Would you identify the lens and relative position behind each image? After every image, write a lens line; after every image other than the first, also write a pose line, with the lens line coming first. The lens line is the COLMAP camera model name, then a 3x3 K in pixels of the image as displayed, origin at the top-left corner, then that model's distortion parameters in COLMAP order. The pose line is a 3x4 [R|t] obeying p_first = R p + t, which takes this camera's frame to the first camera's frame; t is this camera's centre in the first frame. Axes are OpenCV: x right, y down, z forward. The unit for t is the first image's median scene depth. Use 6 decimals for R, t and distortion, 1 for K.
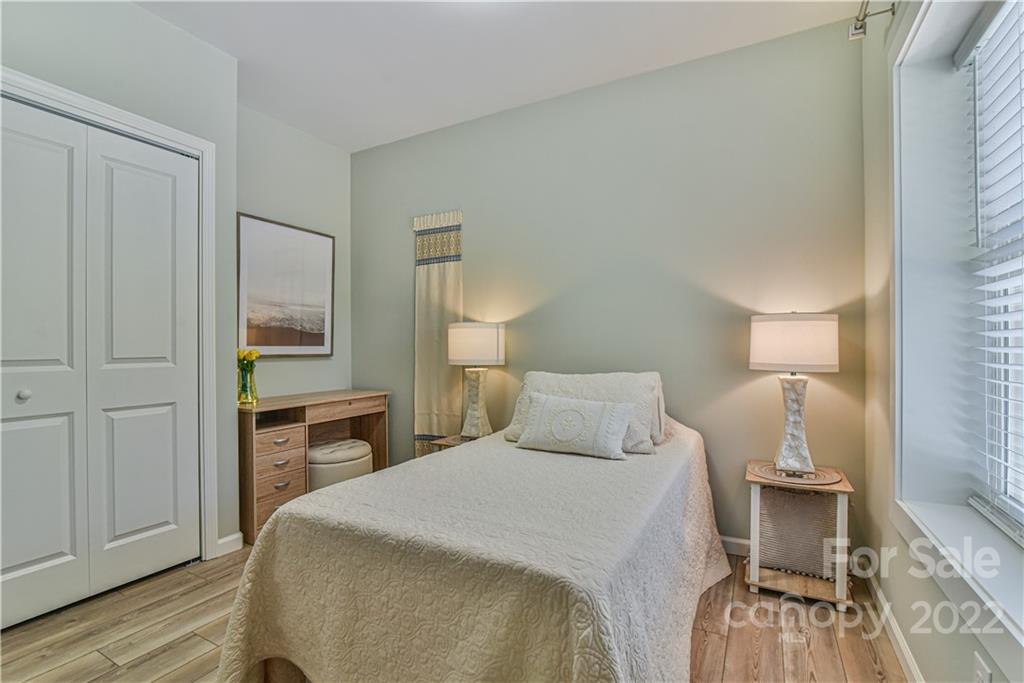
lens RADIAL K [[472.0, 0, 515.3], [0, 472.0, 346.4], [0, 0, 1]] dist [-0.024611, 0.001781]
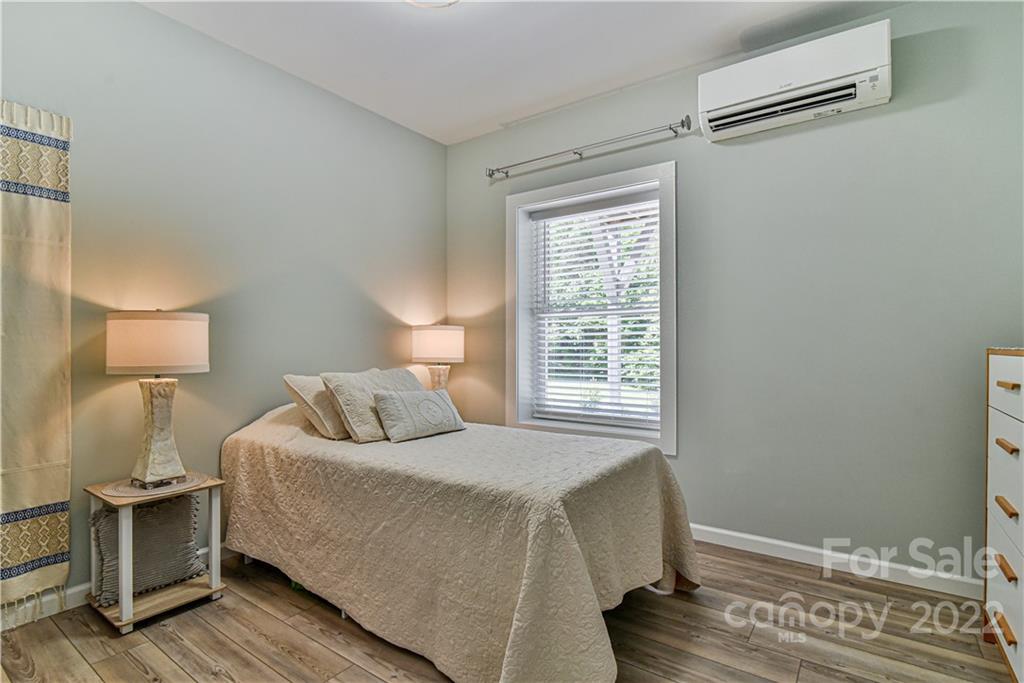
lens RADIAL K [[502.8, 0, 517.2], [0, 502.8, 341.3], [0, 0, 1]] dist [-0.014756, -0.000566]
pose [[0.136573, 0.008039, 0.990597, -0.577156], [0.004101, 0.999954, -0.008680, 0.000263], [-0.990622, 0.005248, 0.136534, 0.314114]]
